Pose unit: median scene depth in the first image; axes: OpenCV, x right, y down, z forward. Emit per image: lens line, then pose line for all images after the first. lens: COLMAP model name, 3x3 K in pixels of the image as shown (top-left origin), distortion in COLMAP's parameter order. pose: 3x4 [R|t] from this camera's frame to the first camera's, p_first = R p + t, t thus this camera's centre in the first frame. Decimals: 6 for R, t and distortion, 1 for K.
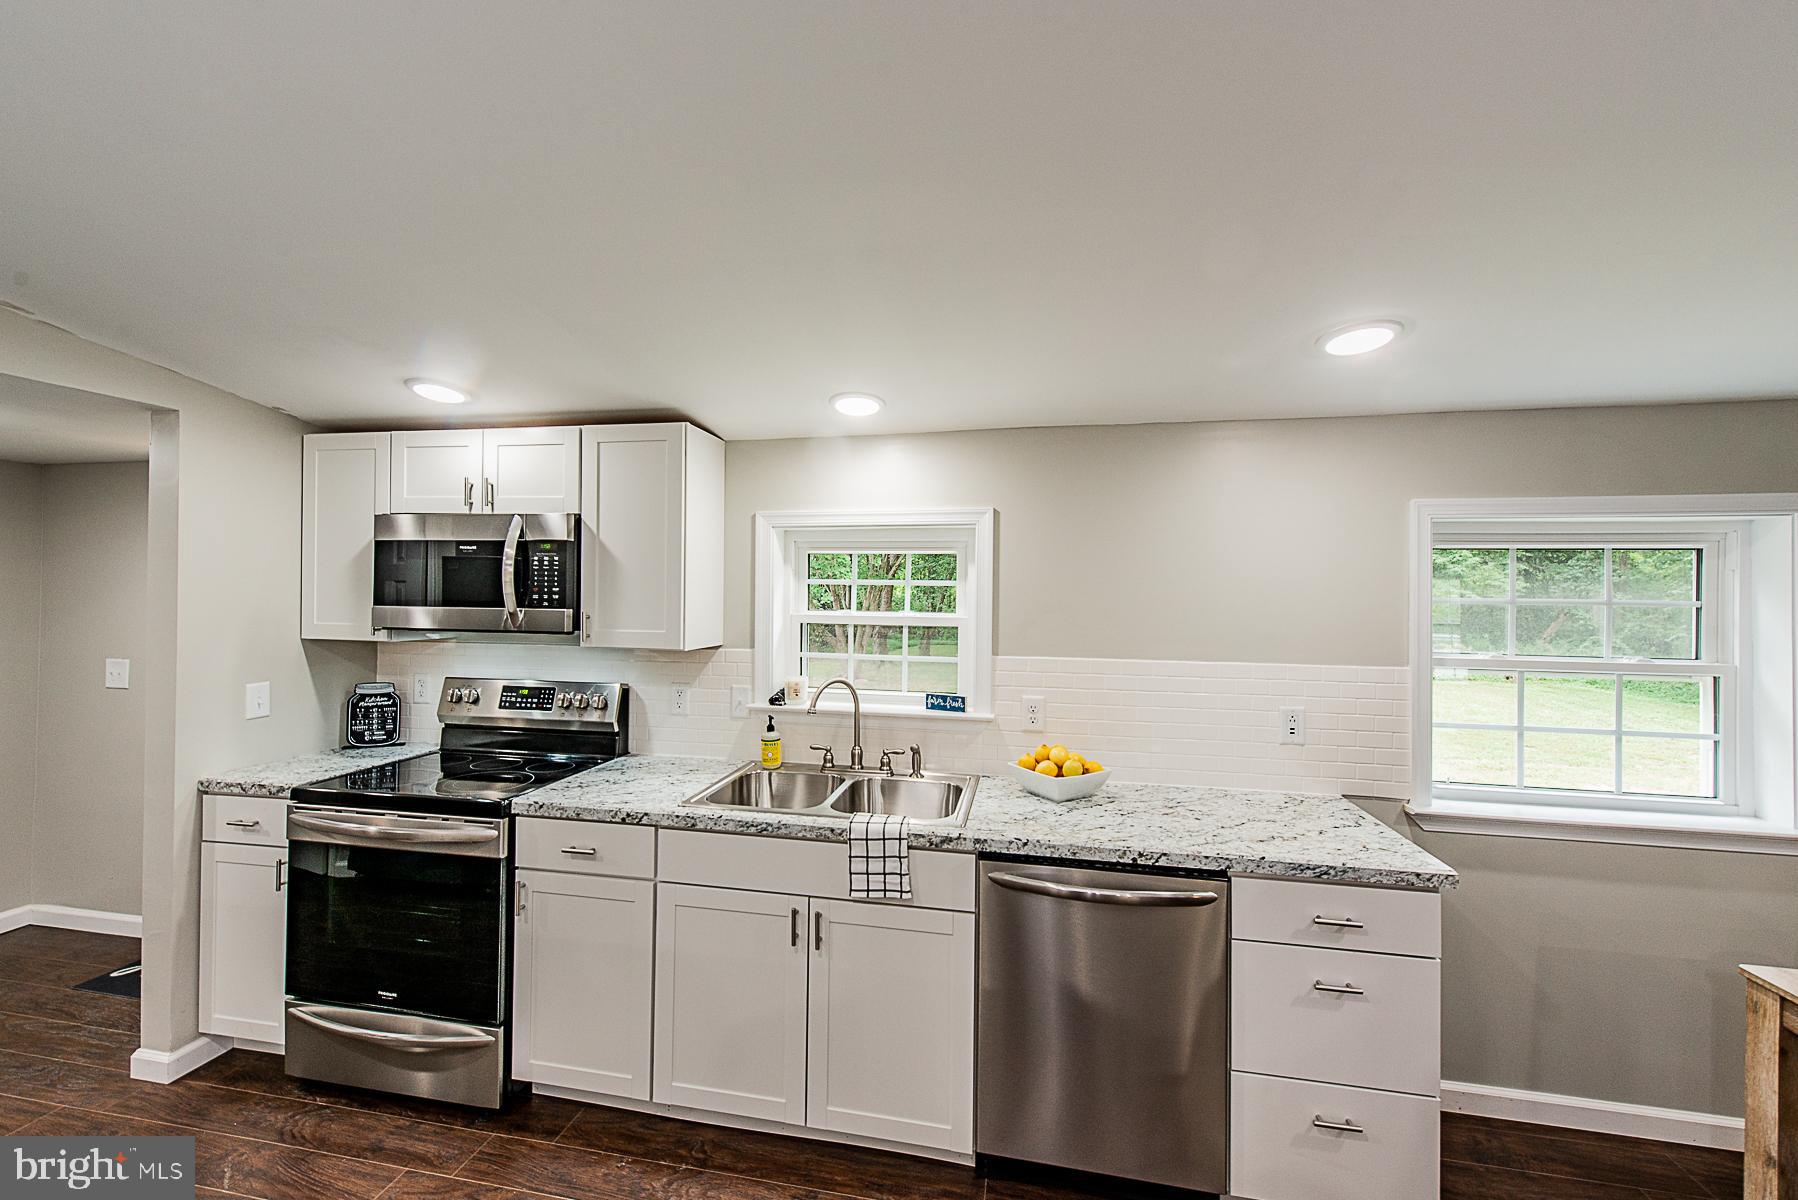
lens RADIAL K [[702.2, 0, 897.3], [0, 702.2, 596.0], [0, 0, 1]] dist [0.013544, -0.003910]
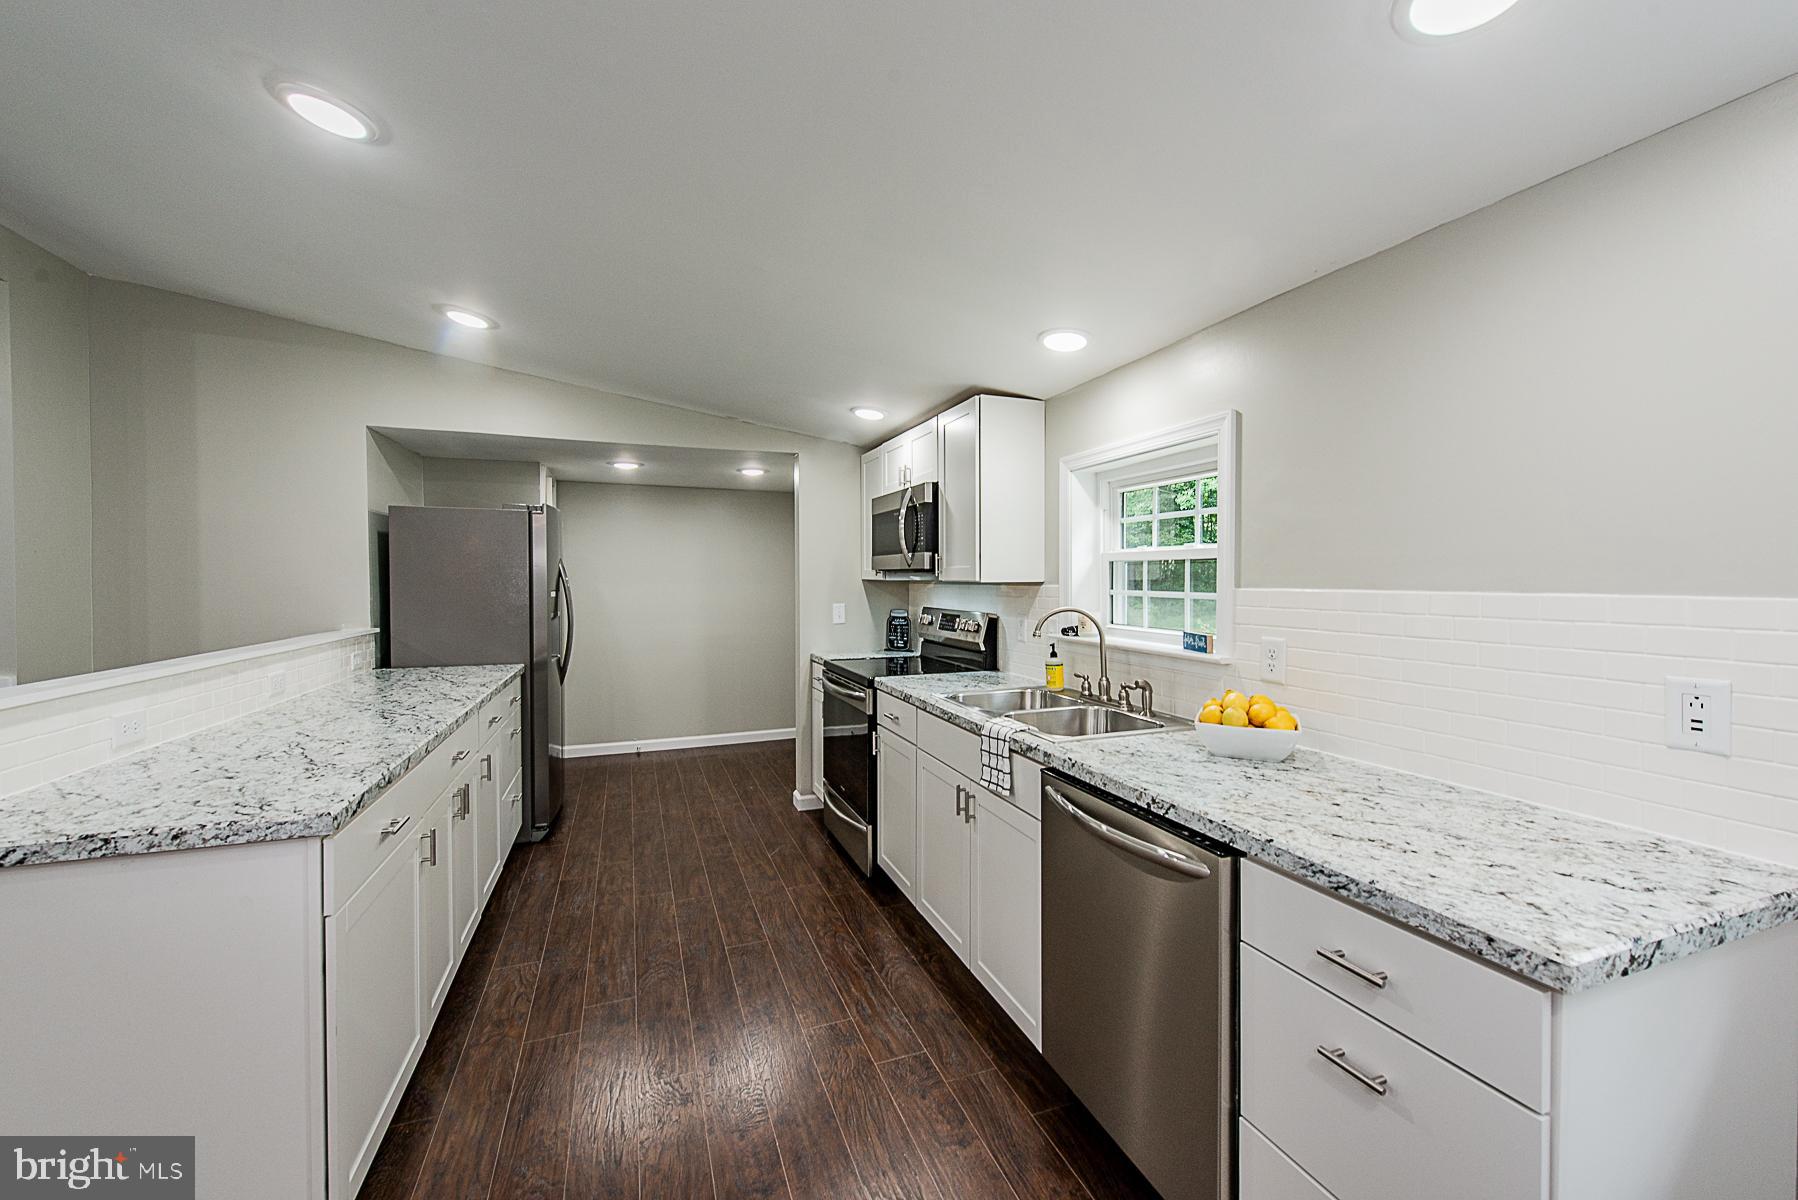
lens RADIAL K [[702.2, 0, 902.4], [0, 702.2, 596.5], [0, 0, 1]] dist [0.013544, -0.003910]
pose [[0.535519, 0.010518, -0.844458, 0.682885], [0.008376, 0.999807, 0.017764, 0.083393], [0.844482, -0.016586, 0.535328, 0.235717]]
